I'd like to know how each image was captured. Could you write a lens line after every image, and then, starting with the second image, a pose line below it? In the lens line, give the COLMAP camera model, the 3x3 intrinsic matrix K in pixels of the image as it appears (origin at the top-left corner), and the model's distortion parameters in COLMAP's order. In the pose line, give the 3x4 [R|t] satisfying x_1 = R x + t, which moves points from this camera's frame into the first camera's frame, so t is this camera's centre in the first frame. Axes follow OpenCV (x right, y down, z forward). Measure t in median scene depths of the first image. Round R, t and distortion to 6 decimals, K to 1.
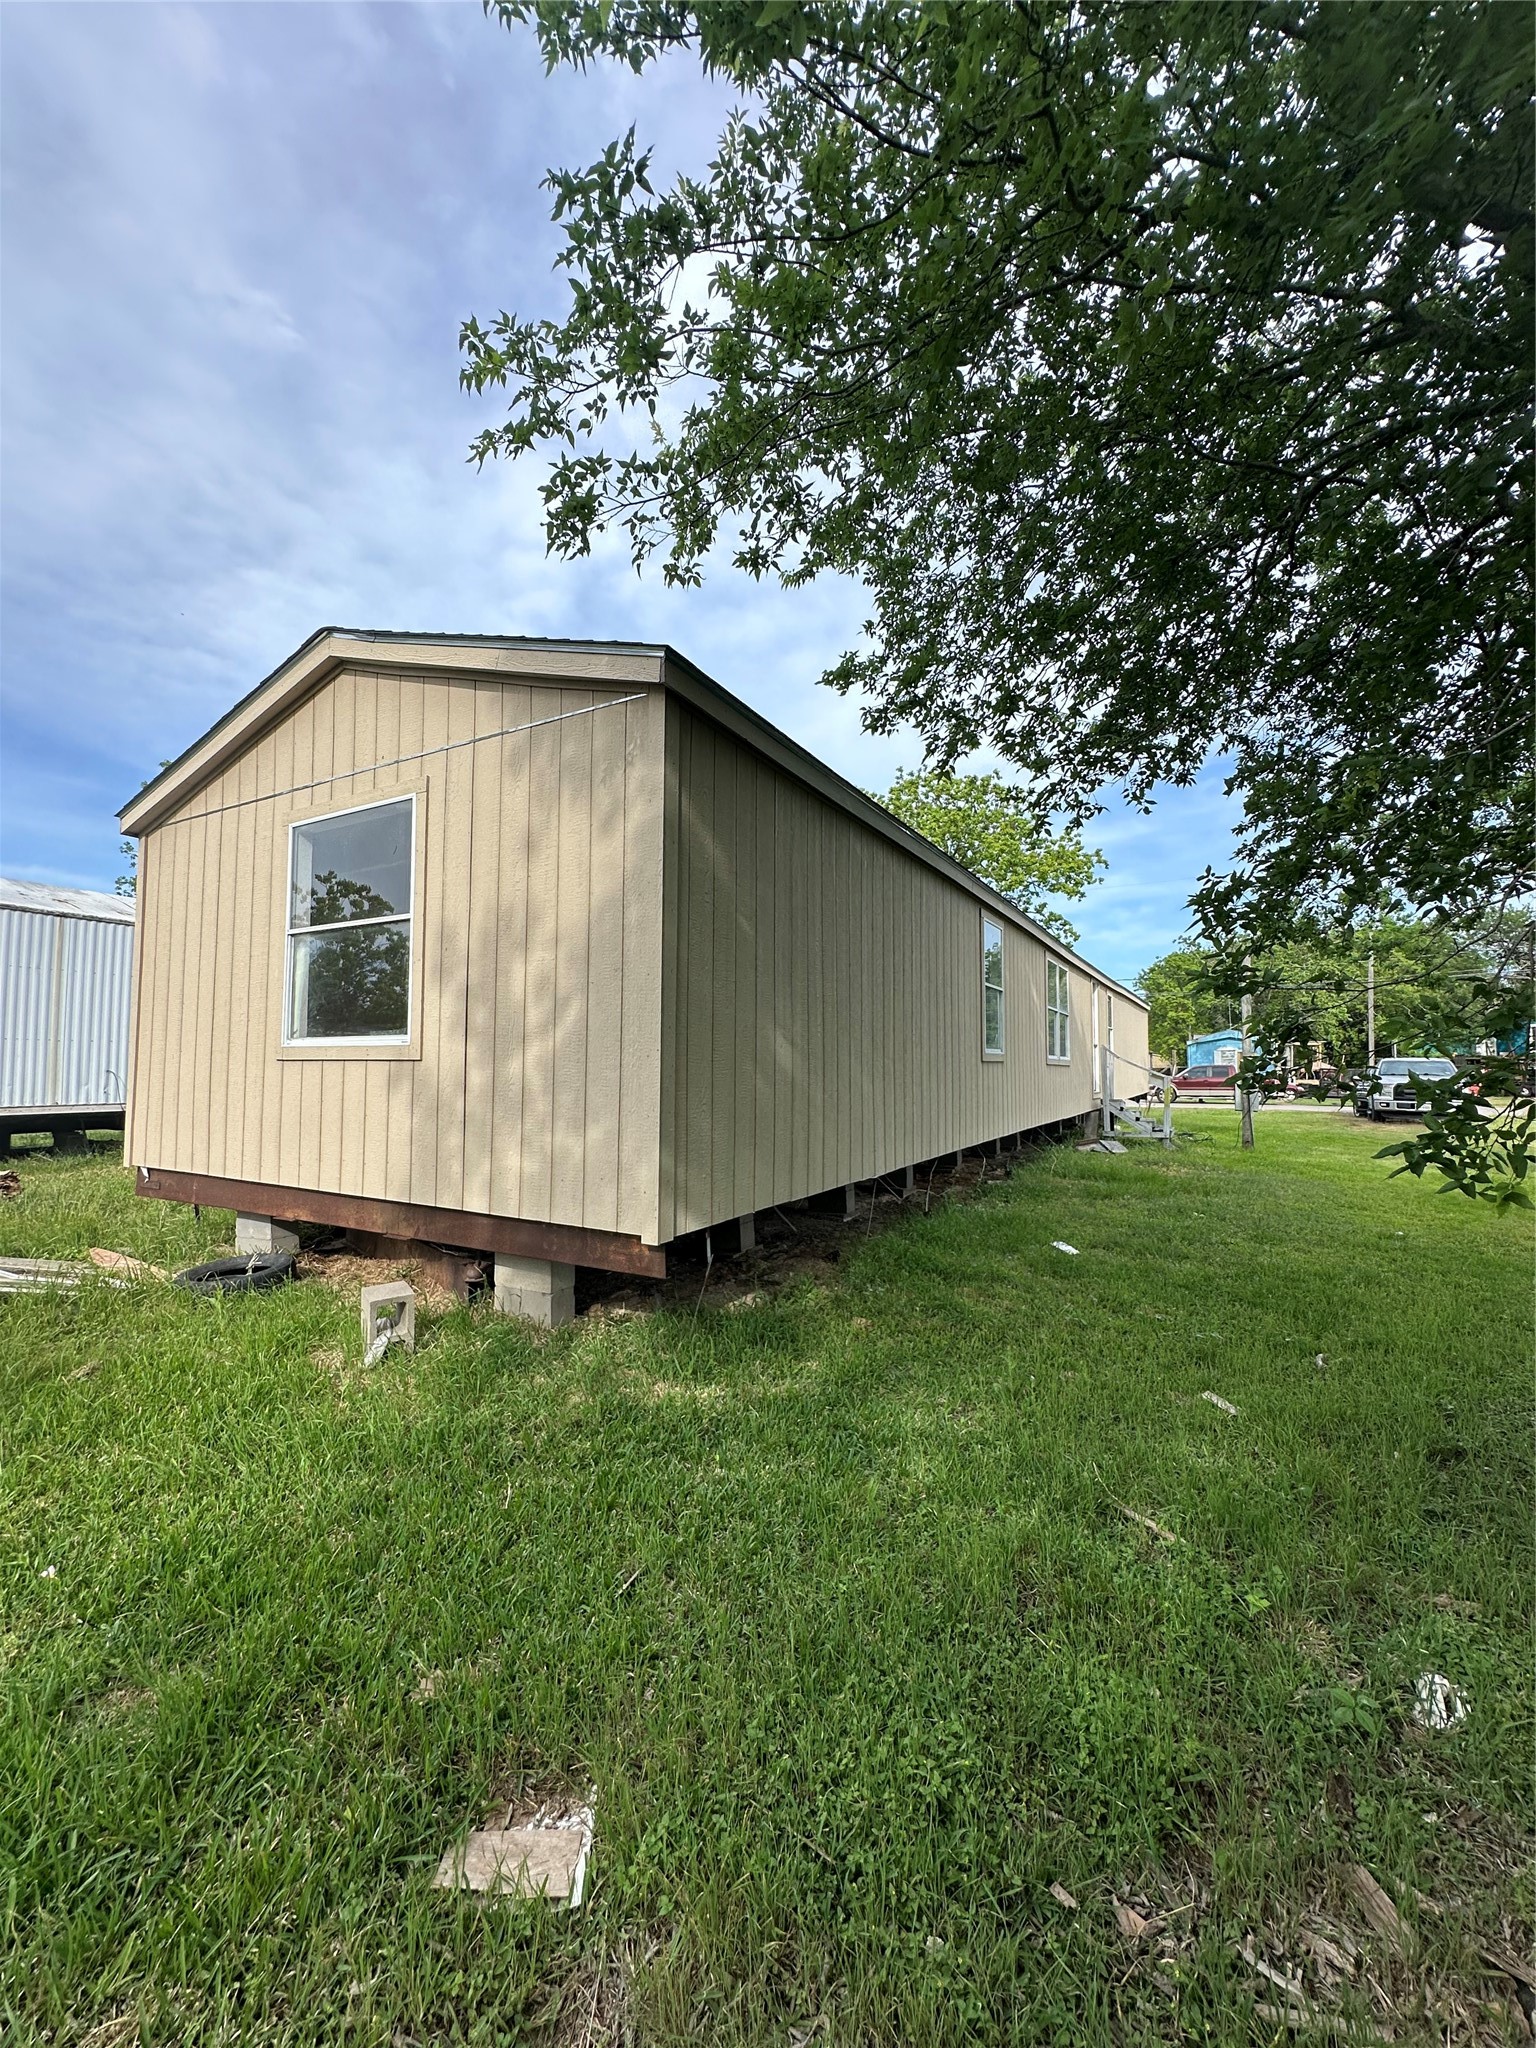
lens RADIAL K [[823.7, 0, 776.0], [0, 823.7, 1026.8], [0, 0, 1]] dist [-0.003129, -0.000069]
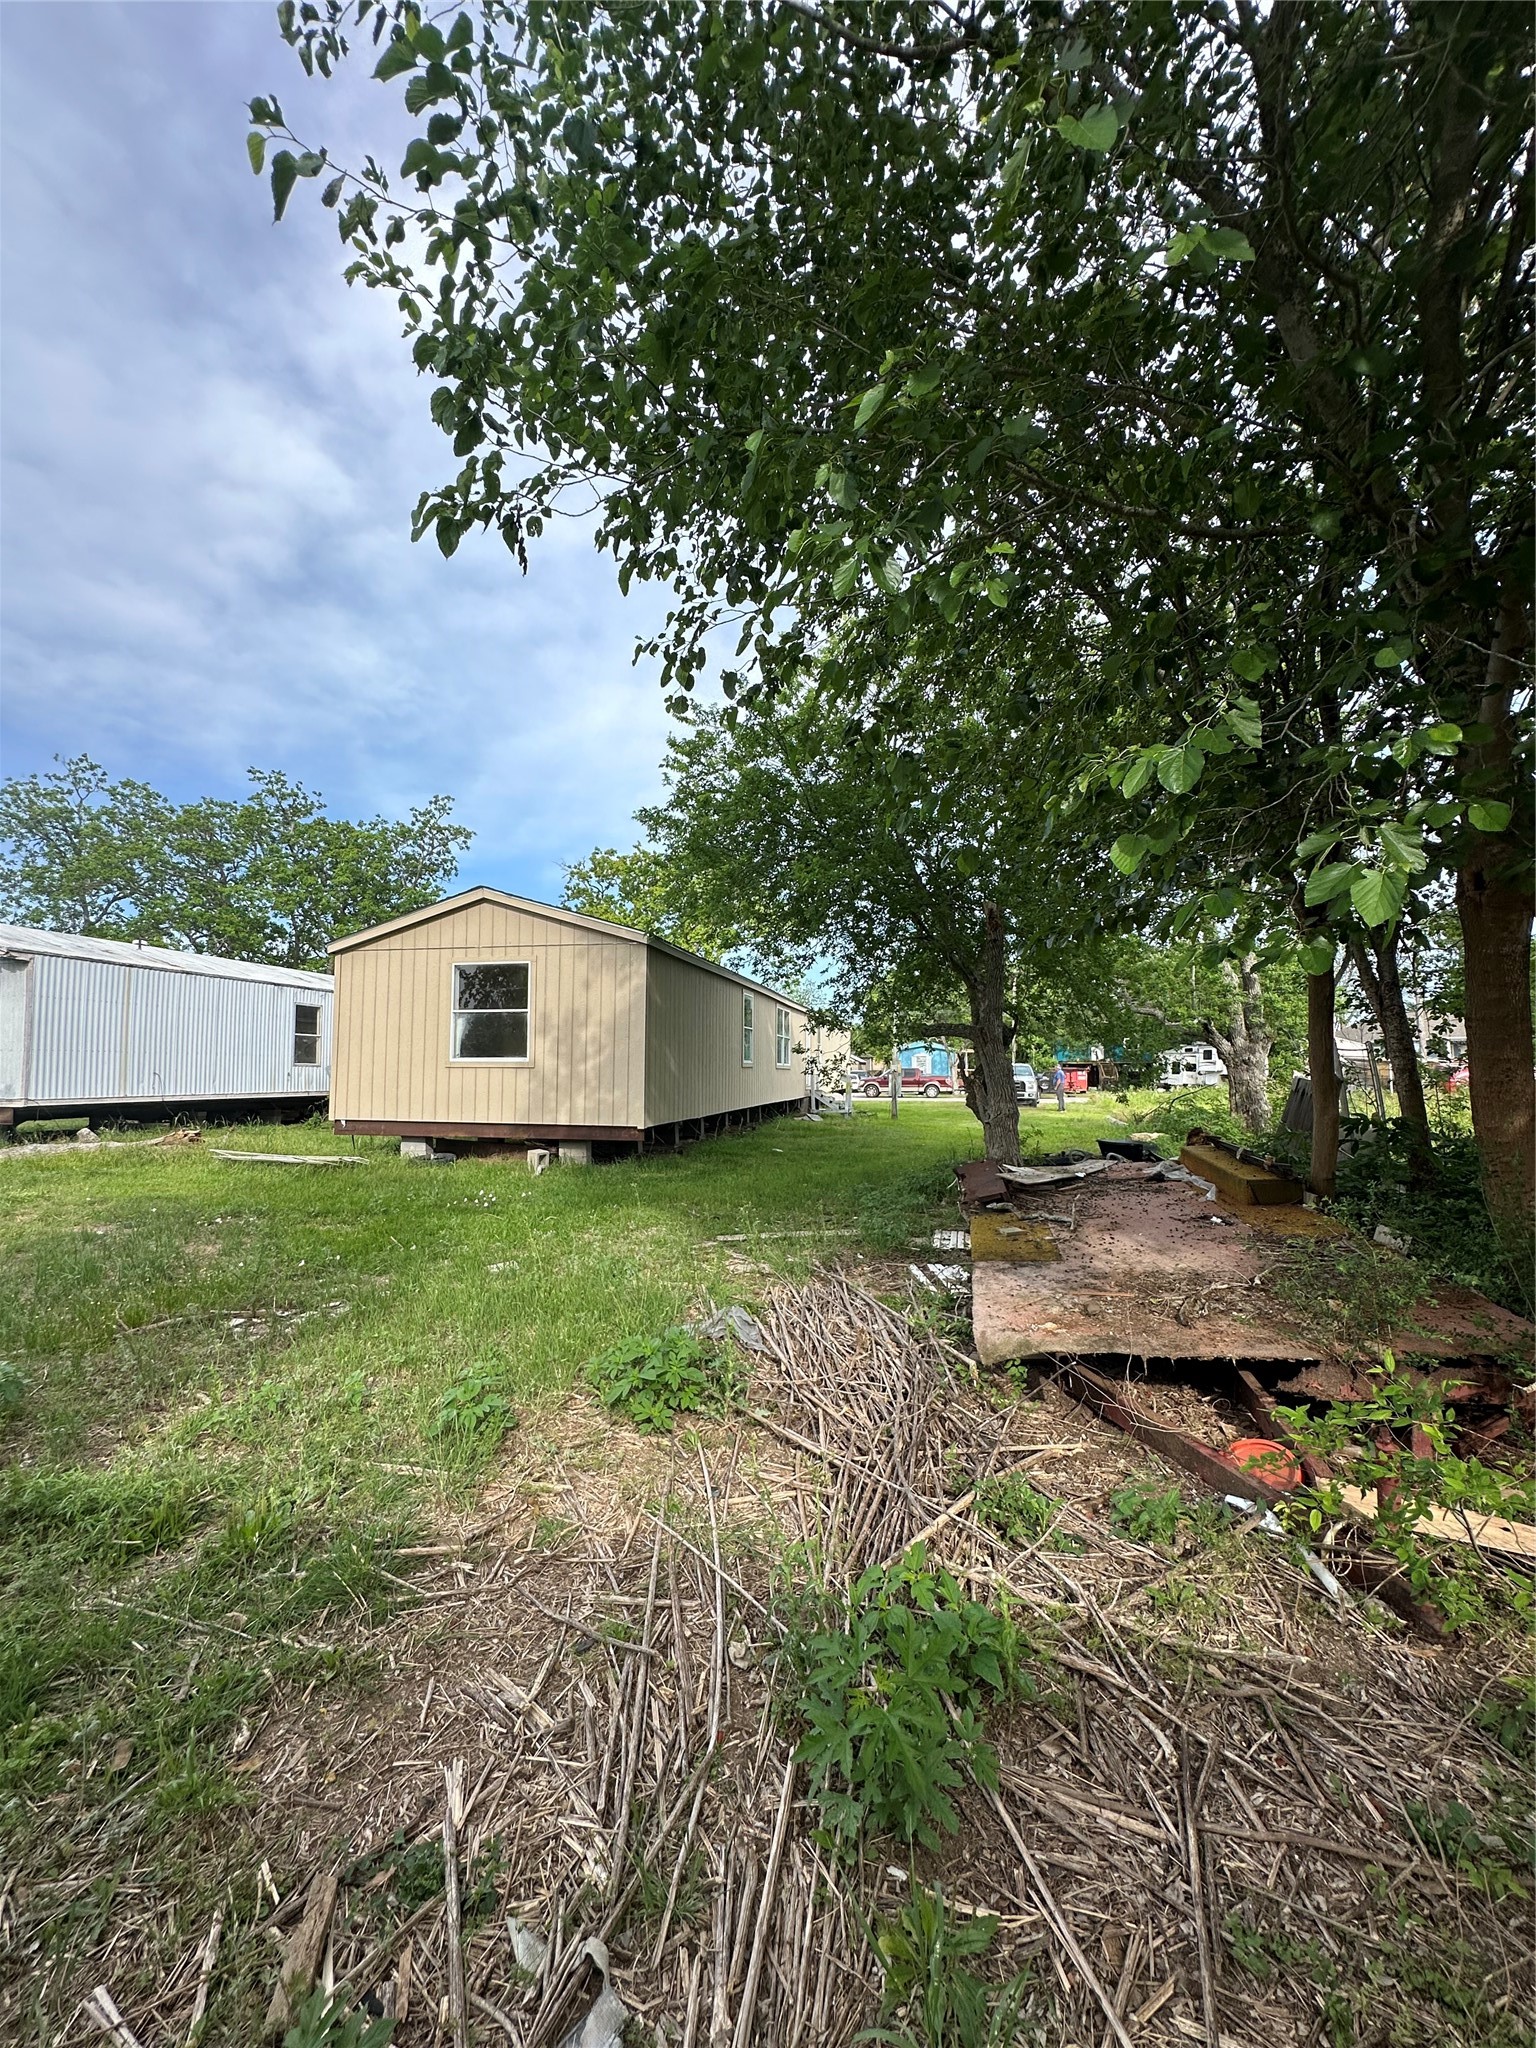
lens RADIAL K [[823.7, 0, 768.8], [0, 823.7, 1028.2], [0, 0, 1]] dist [-0.003129, -0.000069]
pose [[0.957192, 0.014603, 0.289086, -0.489867], [-0.013378, 0.999891, -0.006210, -0.072373], [-0.289146, 0.002077, 0.957283, -1.704158]]
